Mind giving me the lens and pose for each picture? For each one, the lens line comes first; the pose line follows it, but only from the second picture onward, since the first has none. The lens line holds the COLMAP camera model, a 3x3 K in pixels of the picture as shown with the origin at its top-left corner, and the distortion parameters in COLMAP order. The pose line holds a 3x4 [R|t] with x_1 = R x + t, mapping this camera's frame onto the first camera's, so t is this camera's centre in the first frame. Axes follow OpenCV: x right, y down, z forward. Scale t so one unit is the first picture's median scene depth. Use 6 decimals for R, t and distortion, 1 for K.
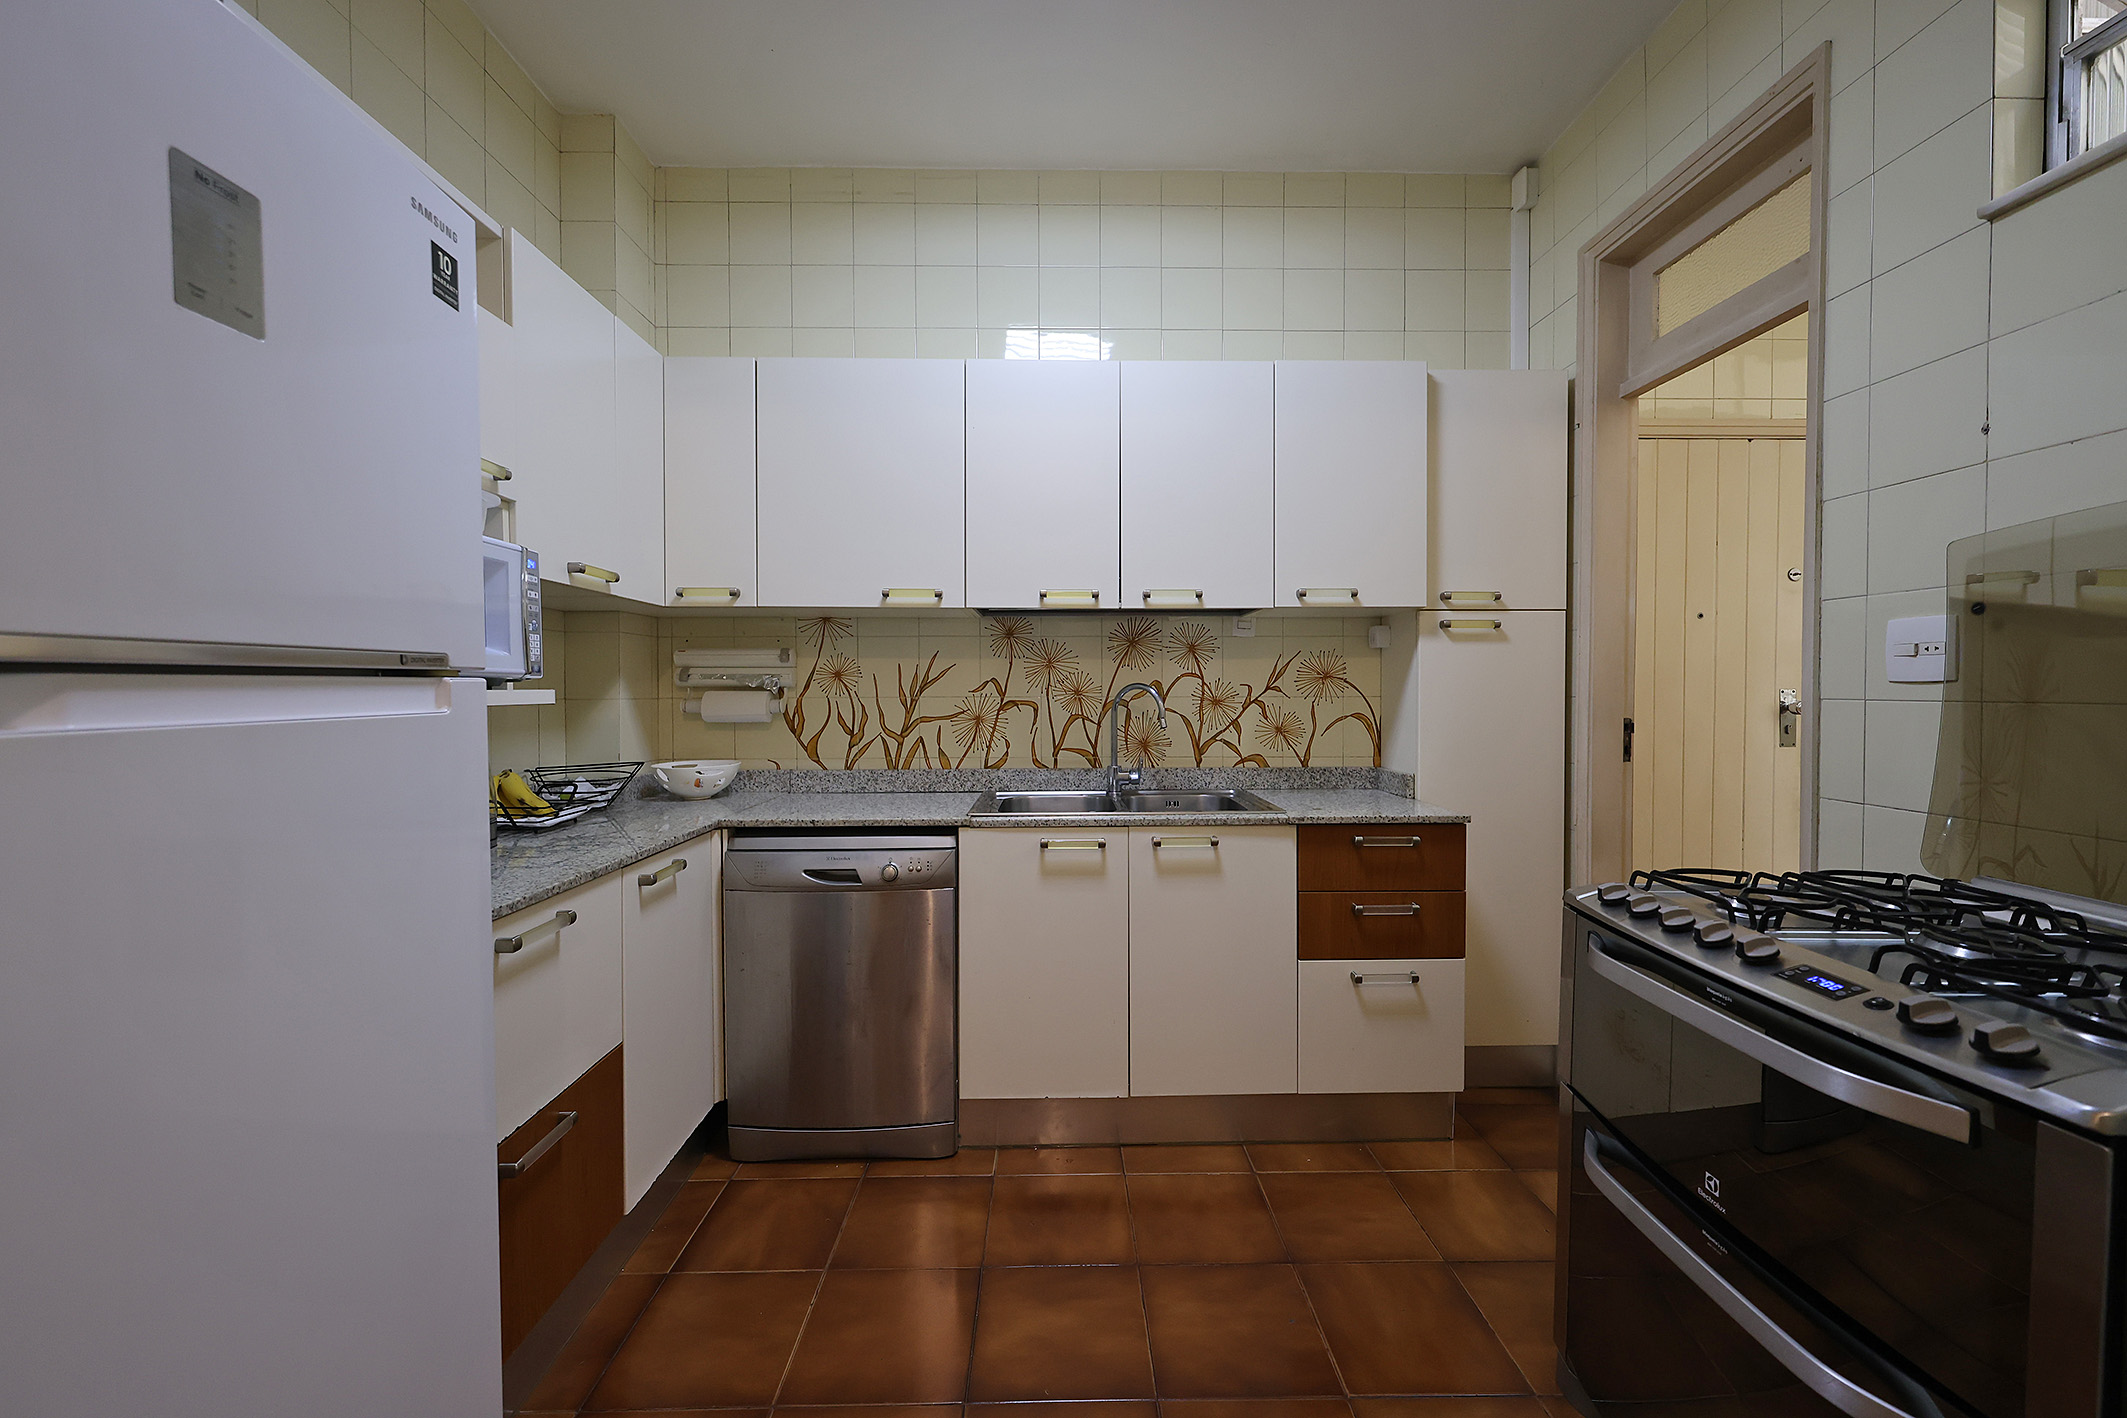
lens RADIAL K [[821.8, 0, 1061.5], [0, 821.8, 703.4], [0, 0, 1]] dist [0.002342, 0.000310]
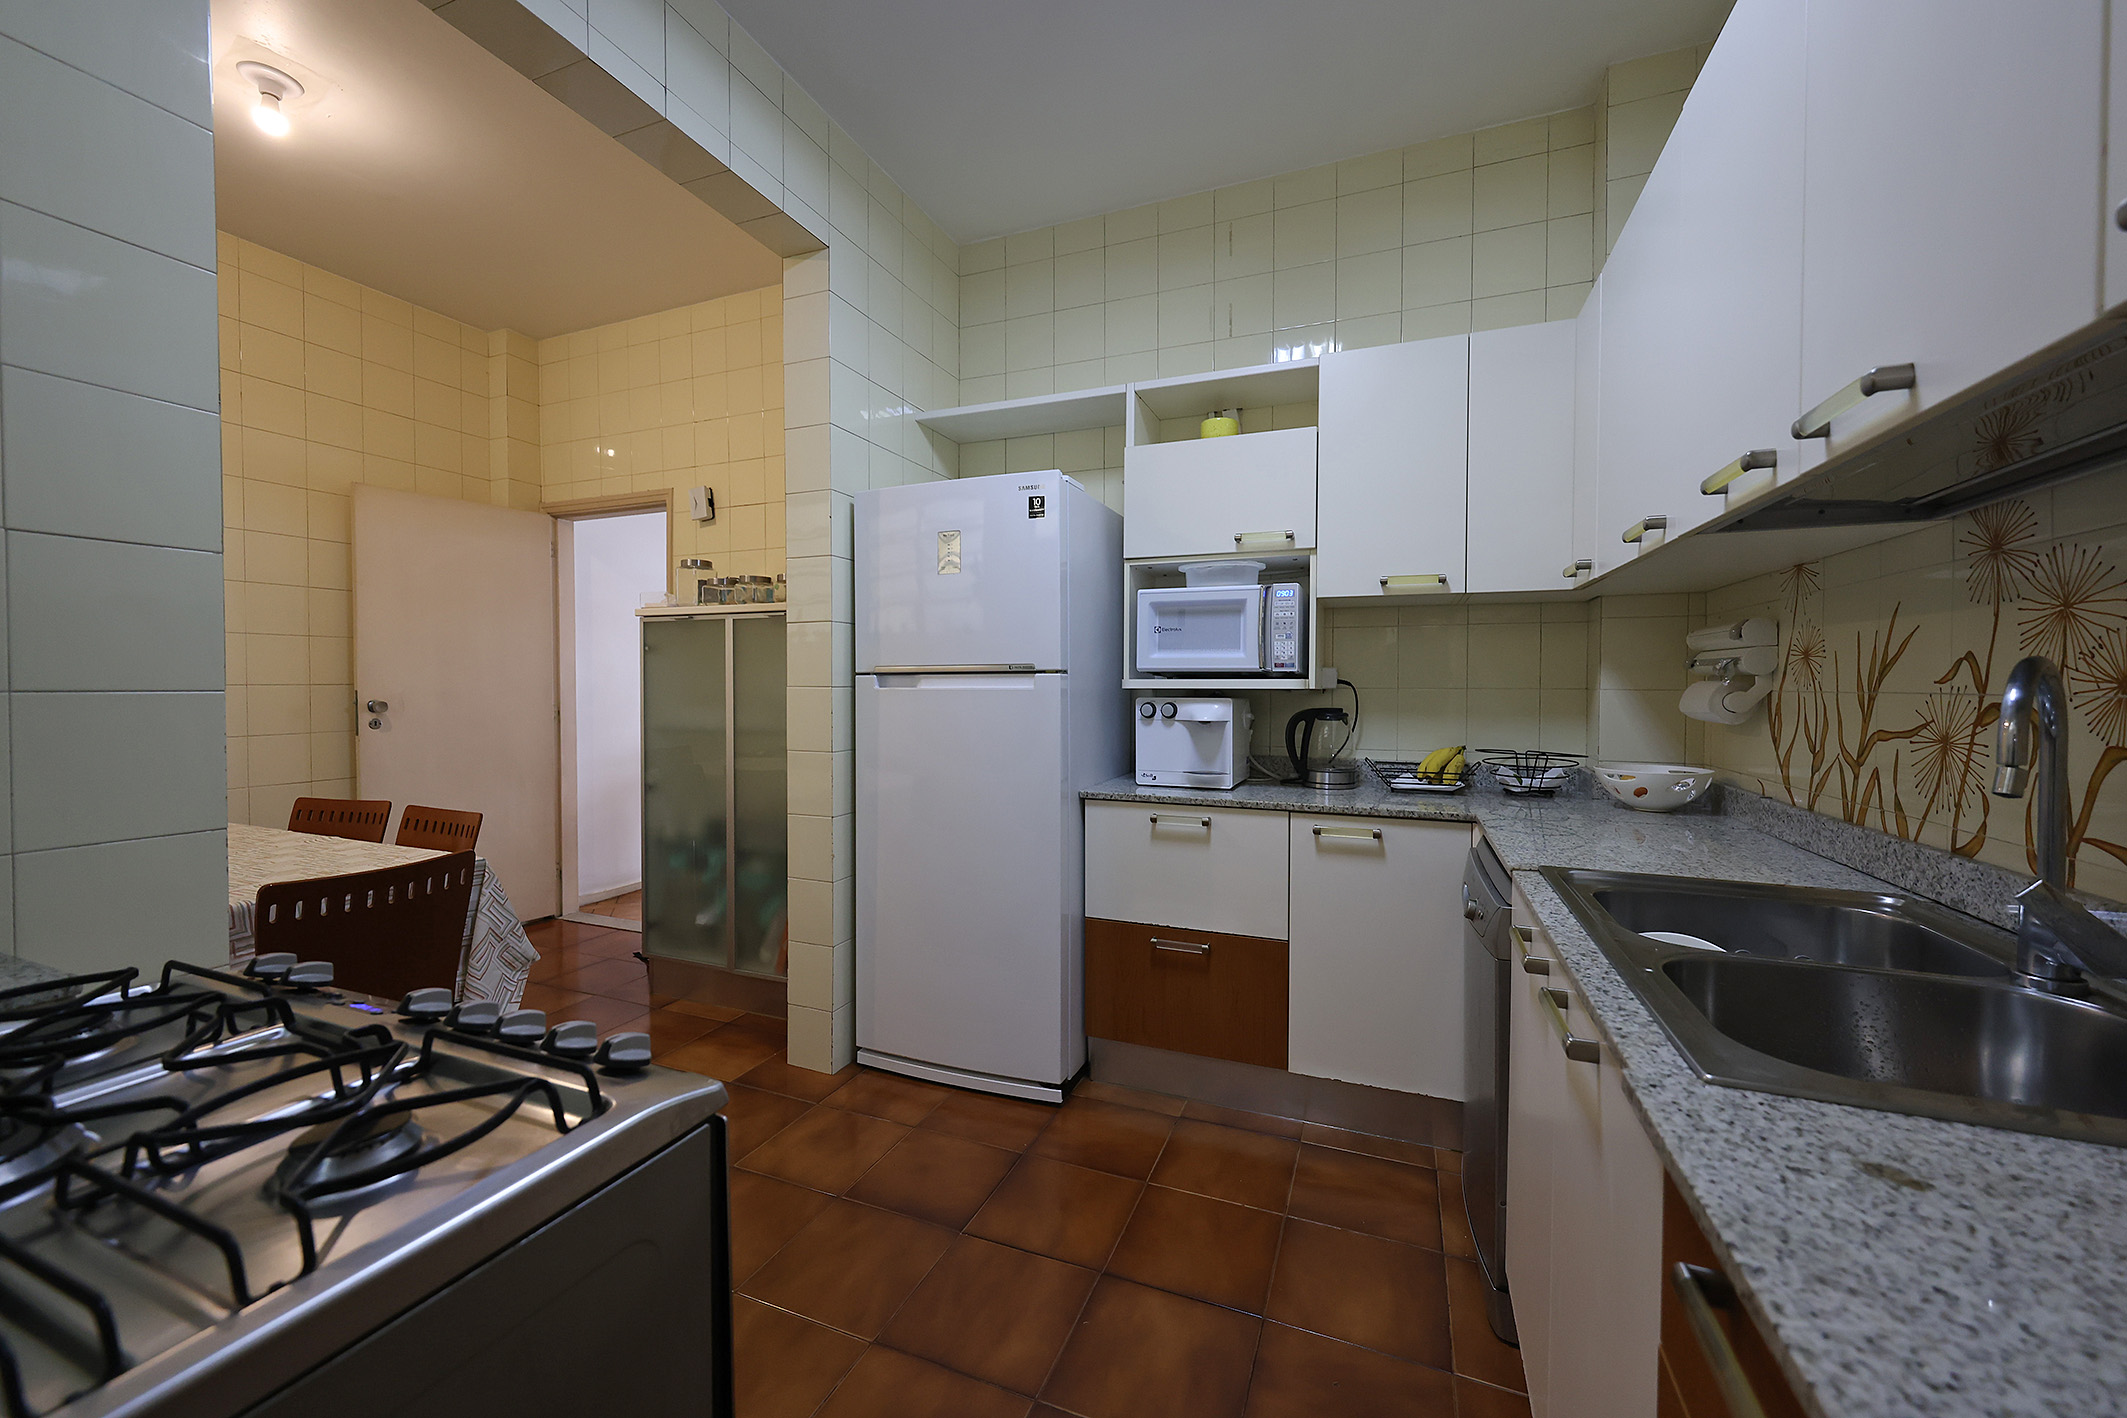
lens RADIAL K [[821.8, 0, 1058.7], [0, 821.8, 698.6], [0, 0, 1]] dist [0.002342, 0.000310]
pose [[-0.395948, 0.021149, -0.918029, 0.553857], [-0.015188, 0.999447, 0.029576, -0.012052], [0.918147, 0.025653, -0.395408, 0.777325]]
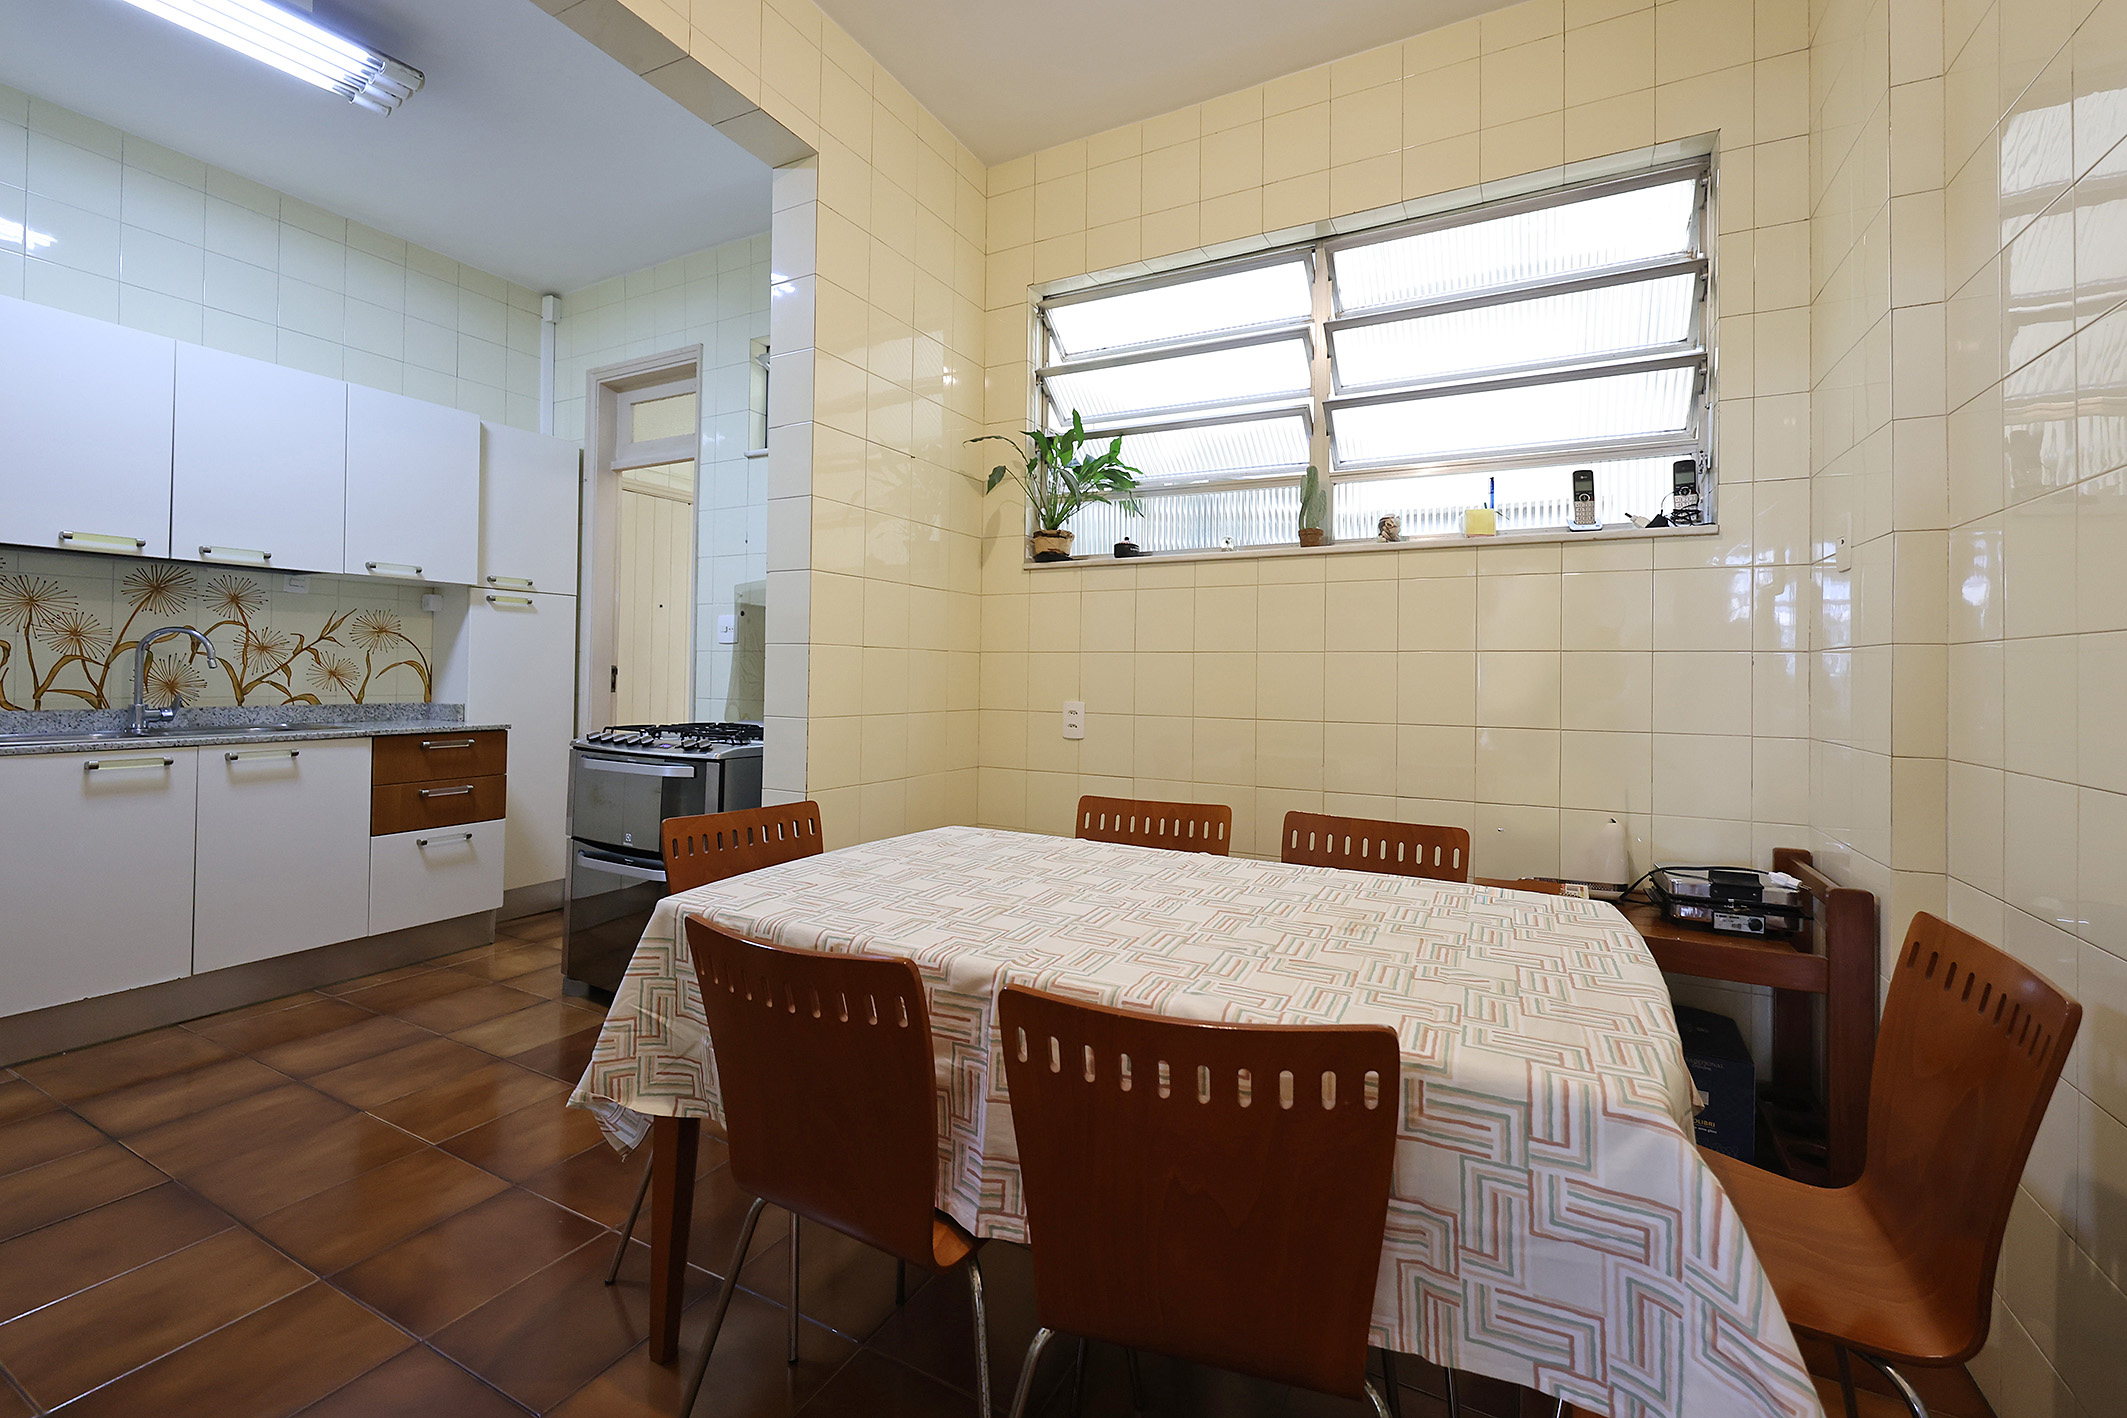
lens RADIAL K [[821.8, 0, 1099.6], [0, 821.8, 661.0], [0, 0, 1]] dist [0.002342, 0.000310]
pose [[0.443274, 0.020284, 0.896157, -0.341580], [0.002397, 0.999714, -0.023813, 0.049134], [-0.896383, 0.012704, 0.443098, -0.577917]]
